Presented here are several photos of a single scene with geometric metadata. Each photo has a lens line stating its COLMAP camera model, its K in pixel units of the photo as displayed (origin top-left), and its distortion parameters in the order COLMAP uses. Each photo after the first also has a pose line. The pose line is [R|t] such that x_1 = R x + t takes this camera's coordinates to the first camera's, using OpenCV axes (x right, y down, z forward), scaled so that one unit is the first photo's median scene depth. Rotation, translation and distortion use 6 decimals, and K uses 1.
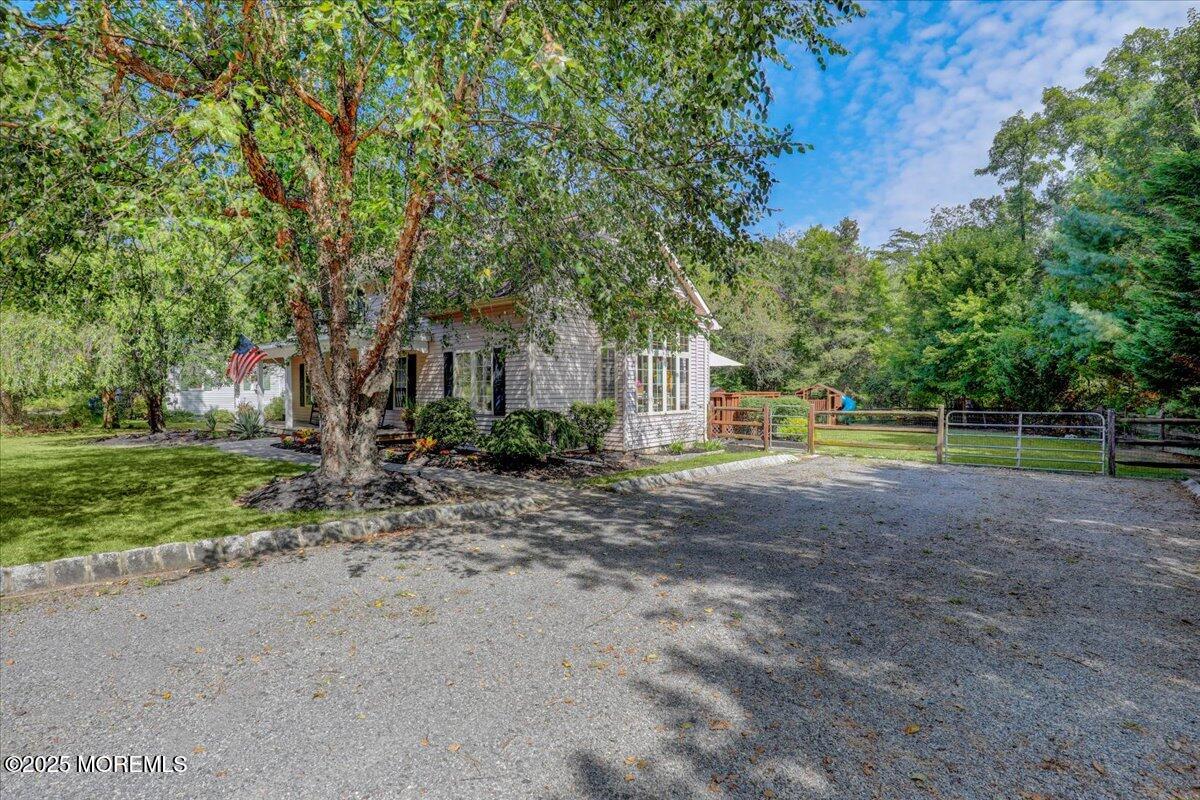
lens RADIAL K [[560.5, 0, 596.2], [0, 560.5, 399.9], [0, 0, 1]] dist [-0.035130, 0.005962]
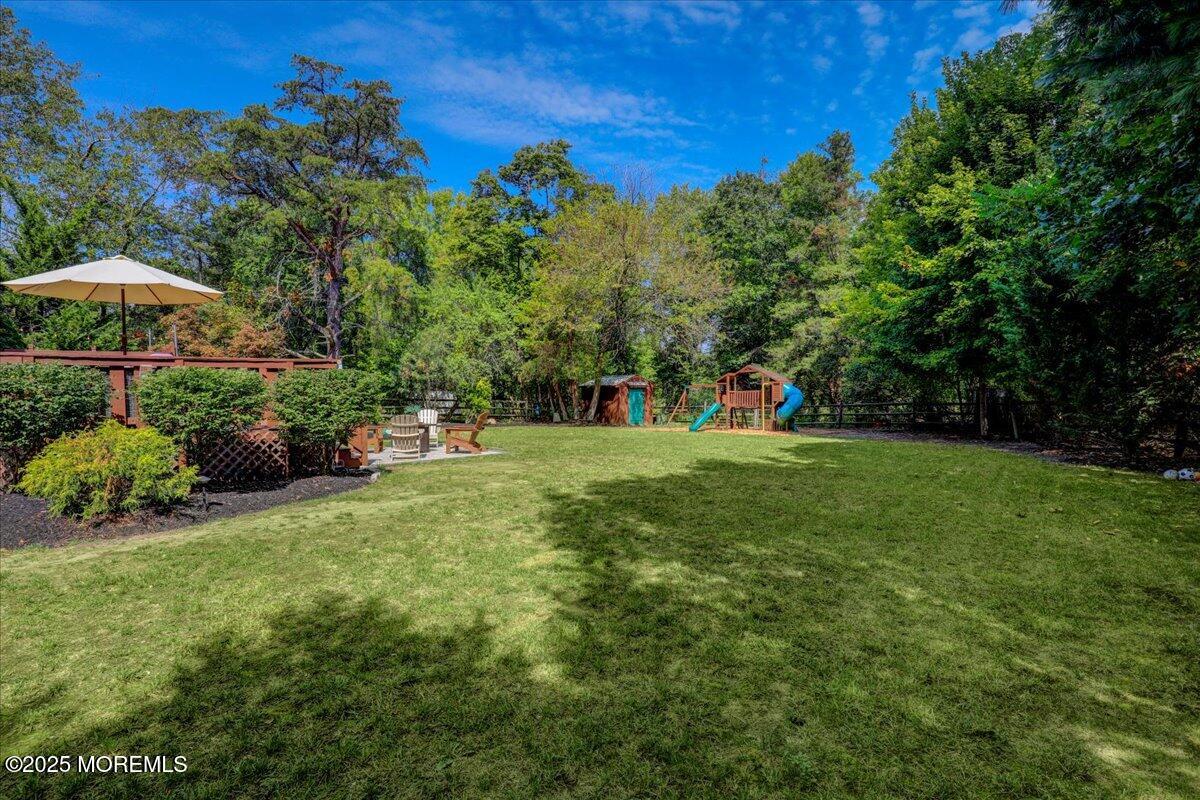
lens RADIAL K [[560.5, 0, 603.8], [0, 560.5, 400.1], [0, 0, 1]] dist [-0.035130, 0.005962]
pose [[0.991674, 0.001937, -0.128757, 0.424951], [-0.002083, 0.999997, -0.000999, 0.015190], [0.128755, 0.001259, 0.991676, 0.469651]]
